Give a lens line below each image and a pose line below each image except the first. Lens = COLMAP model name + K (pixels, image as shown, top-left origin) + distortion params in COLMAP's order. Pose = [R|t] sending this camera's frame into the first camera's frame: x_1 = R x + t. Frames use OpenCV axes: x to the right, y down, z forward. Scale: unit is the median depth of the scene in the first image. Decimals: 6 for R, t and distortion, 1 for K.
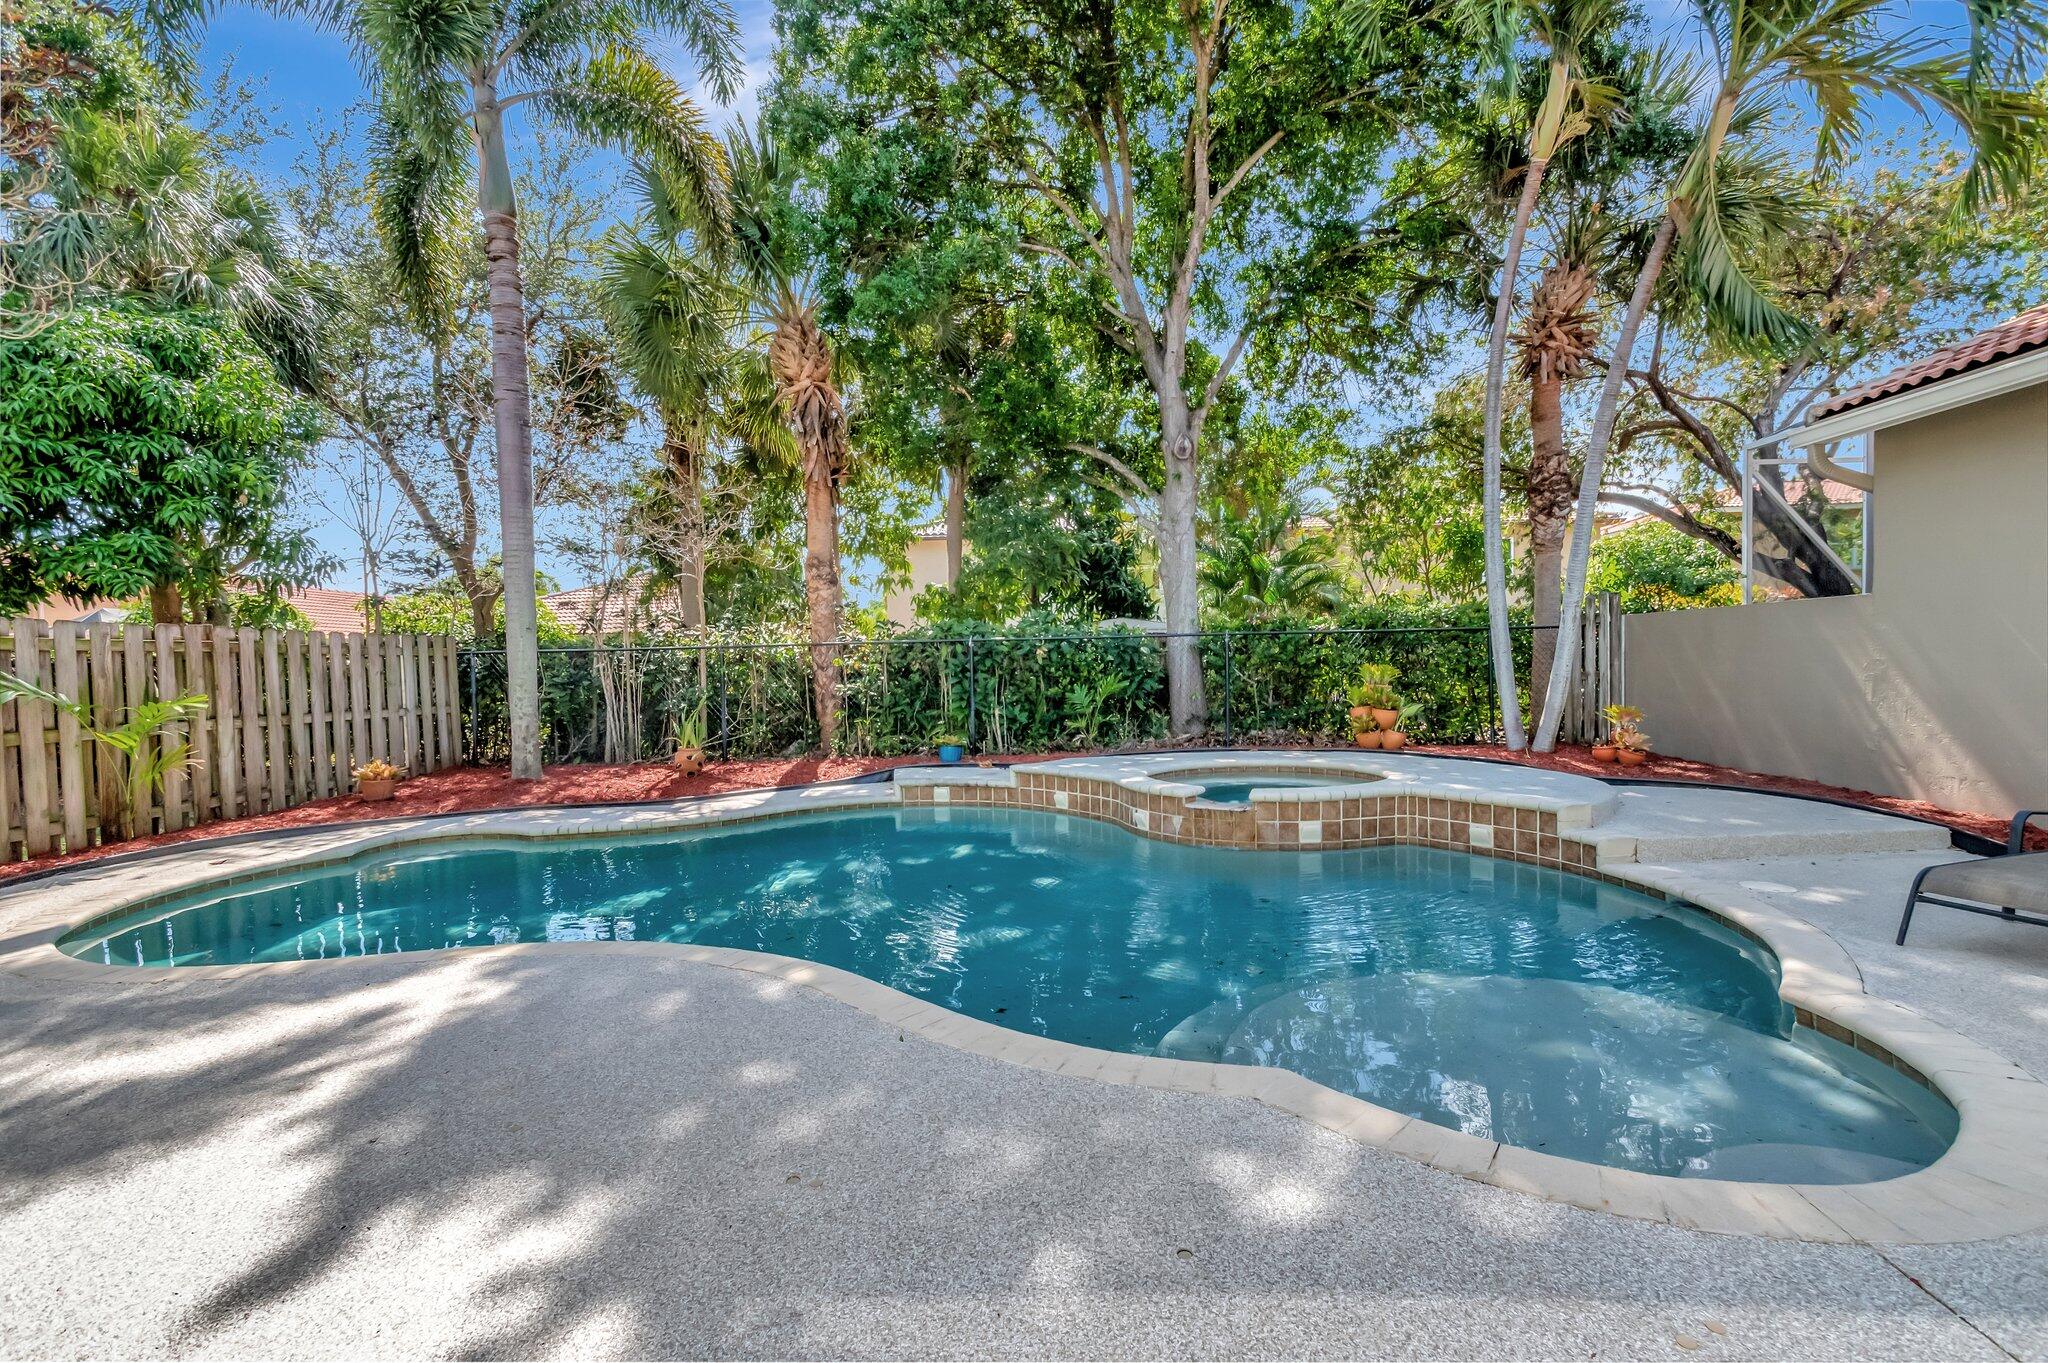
lens RADIAL K [[914.2, 0, 1026.6], [0, 914.2, 693.5], [0, 0, 1]] dist [-0.001111, -0.000375]
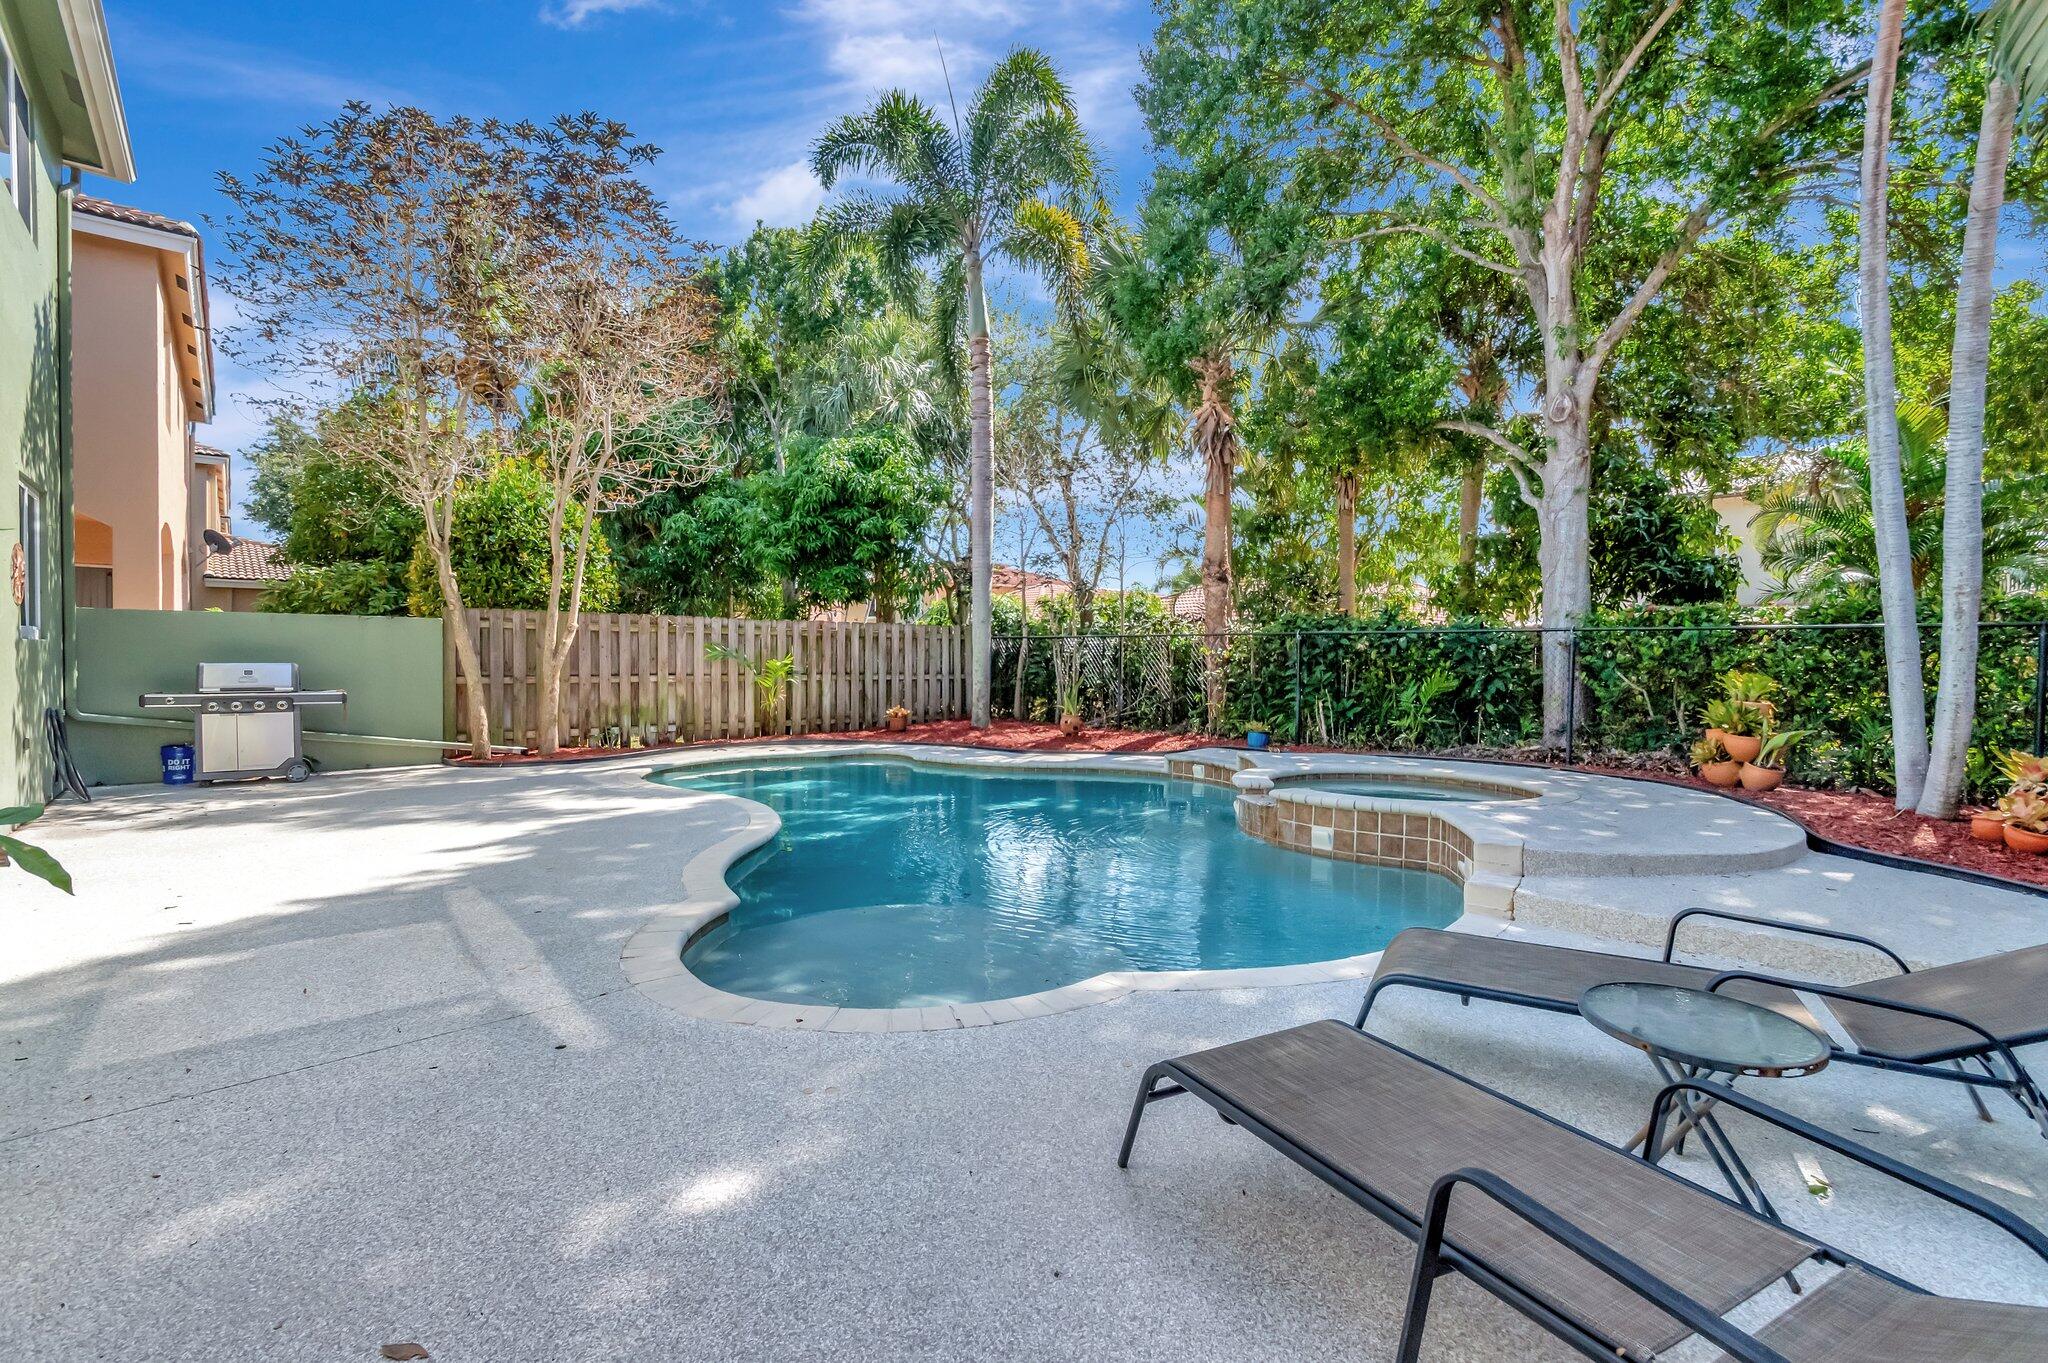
lens RADIAL K [[914.2, 0, 1026.6], [0, 914.2, 693.5], [0, 0, 1]] dist [-0.001111, -0.000375]
pose [[0.679668, 0.059756, -0.731082, 0.555419], [-0.048522, 0.998156, 0.036476, -0.015121], [0.731914, 0.010682, 0.681314, 0.075666]]
